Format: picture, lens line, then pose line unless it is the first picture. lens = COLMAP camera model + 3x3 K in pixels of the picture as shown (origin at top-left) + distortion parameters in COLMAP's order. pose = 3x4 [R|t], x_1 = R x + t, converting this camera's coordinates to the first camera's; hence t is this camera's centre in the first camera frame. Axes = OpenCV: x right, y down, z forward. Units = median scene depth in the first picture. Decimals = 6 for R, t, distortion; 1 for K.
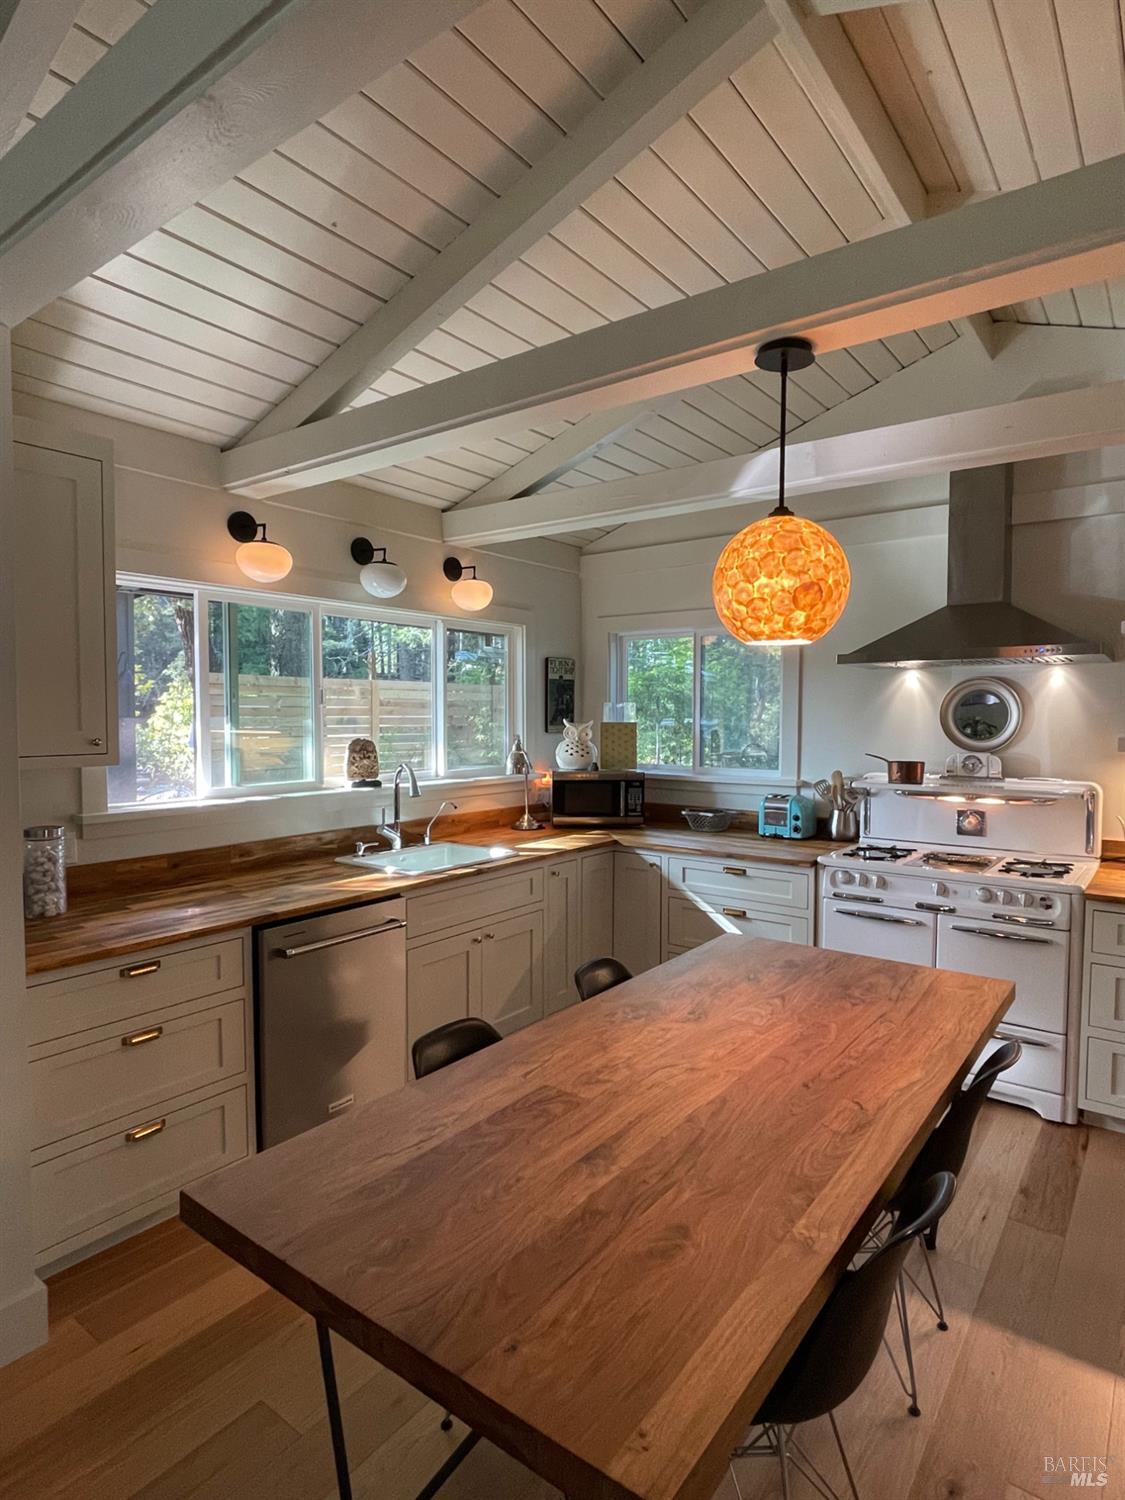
lens RADIAL K [[835.3, 0, 560.2], [0, 835.3, 759.2], [0, 0, 1]] dist [0.025110, 0.000704]
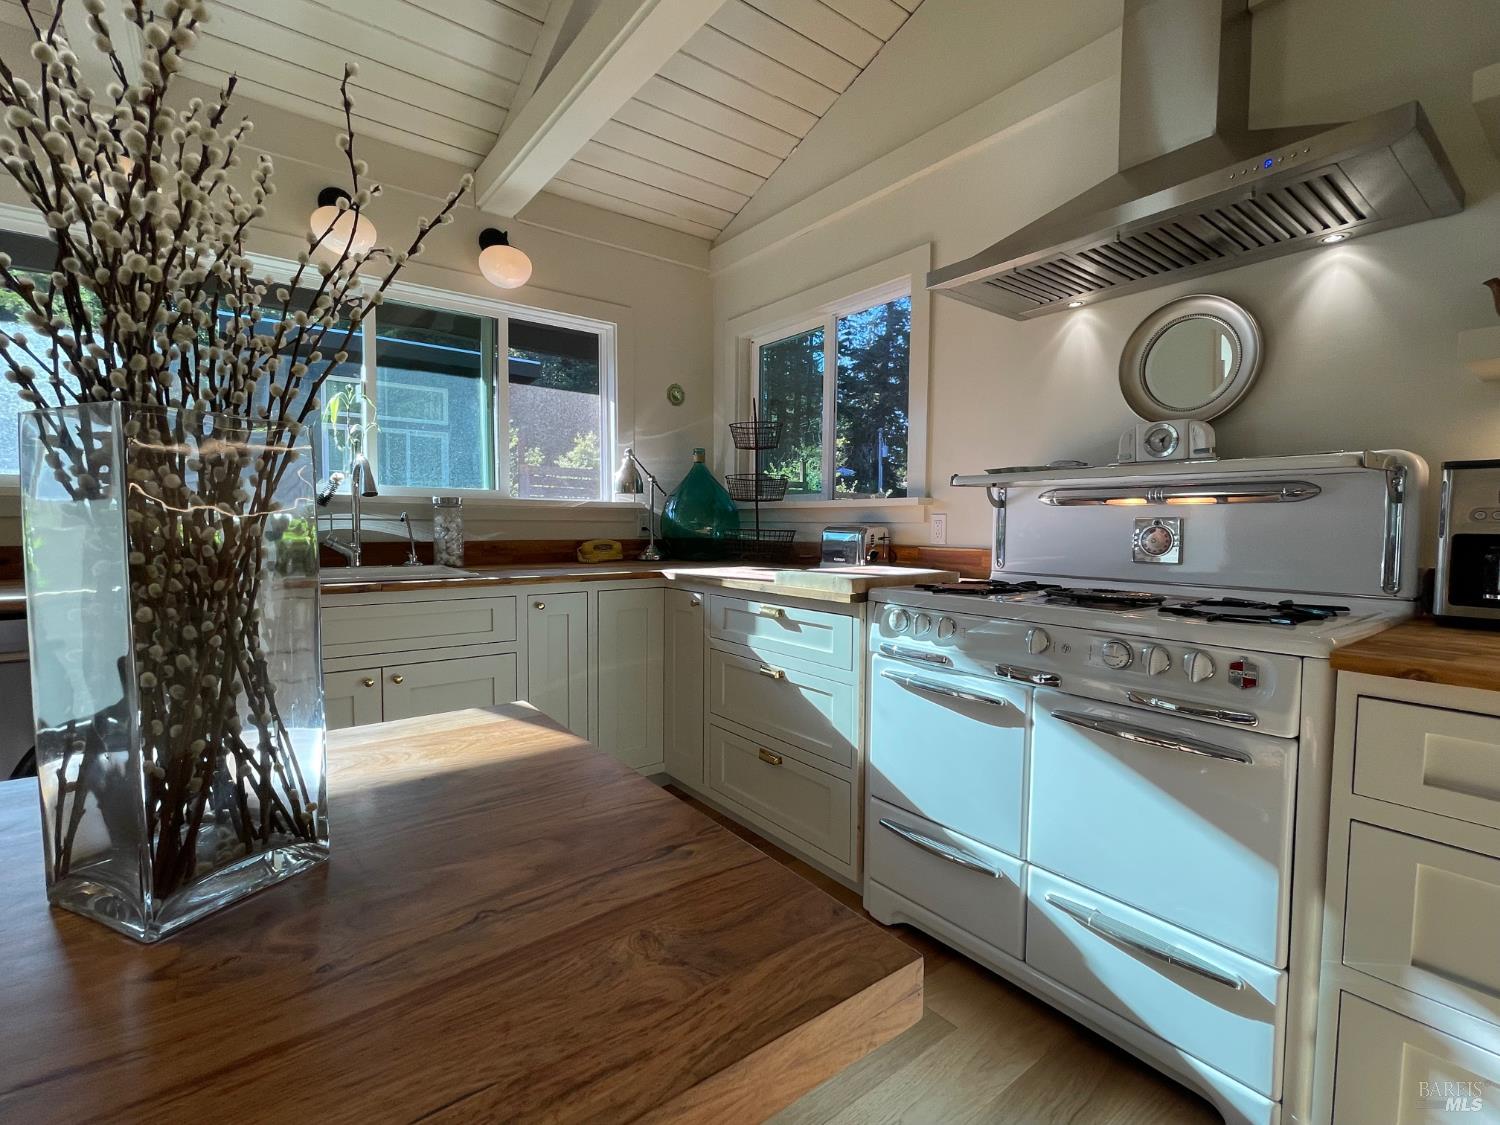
lens RADIAL K [[674.1, 0, 755.2], [0, 674.1, 555.2], [0, 0, 1]] dist [-0.031688, -0.000354]
pose [[0.969080, 0.015061, -0.246285, 0.410193], [-0.012221, 0.999840, 0.013057, 0.105122], [0.246442, -0.009643, 0.969110, 0.594615]]
